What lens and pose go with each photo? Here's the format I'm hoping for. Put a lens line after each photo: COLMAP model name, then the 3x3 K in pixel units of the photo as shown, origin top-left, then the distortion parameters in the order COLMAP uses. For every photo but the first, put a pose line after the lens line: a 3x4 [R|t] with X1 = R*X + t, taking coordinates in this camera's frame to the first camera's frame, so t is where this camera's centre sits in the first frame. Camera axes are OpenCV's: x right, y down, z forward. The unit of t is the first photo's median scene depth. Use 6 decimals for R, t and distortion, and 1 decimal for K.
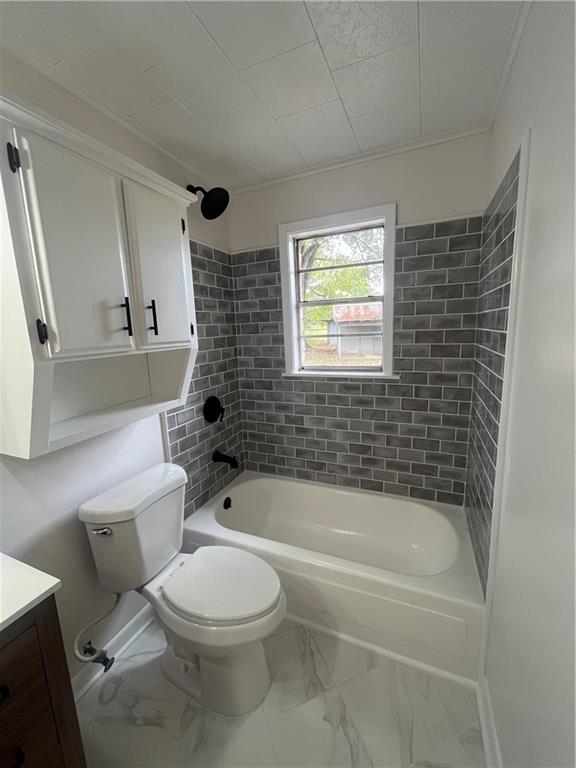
lens RADIAL K [[312.2, 0, 288.9], [0, 312.2, 383.4], [0, 0, 1]] dist [-0.006250, -0.001002]
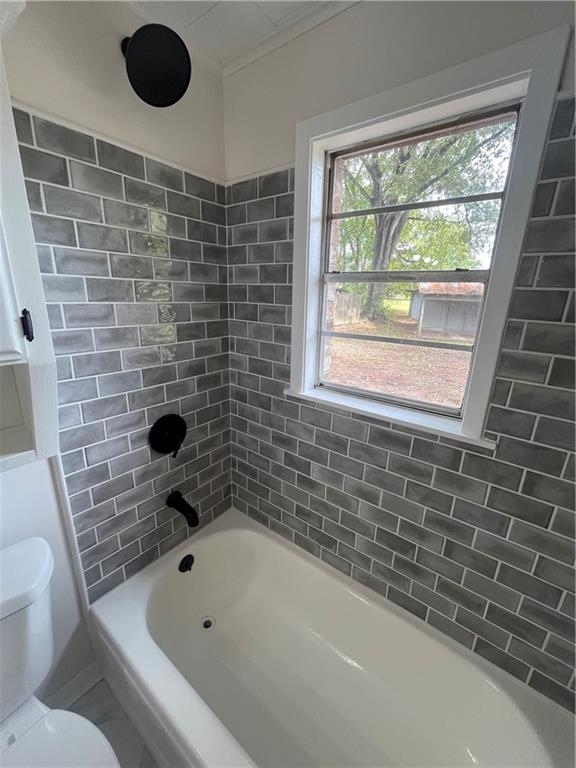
lens RADIAL K [[312.2, 0, 288.0], [0, 312.2, 382.3], [0, 0, 1]] dist [-0.006250, -0.001002]
pose [[0.966962, 0.133764, -0.217005, 0.121650], [-0.110228, 0.986971, 0.117207, -0.124906], [0.229856, -0.089414, 0.969109, 0.421933]]
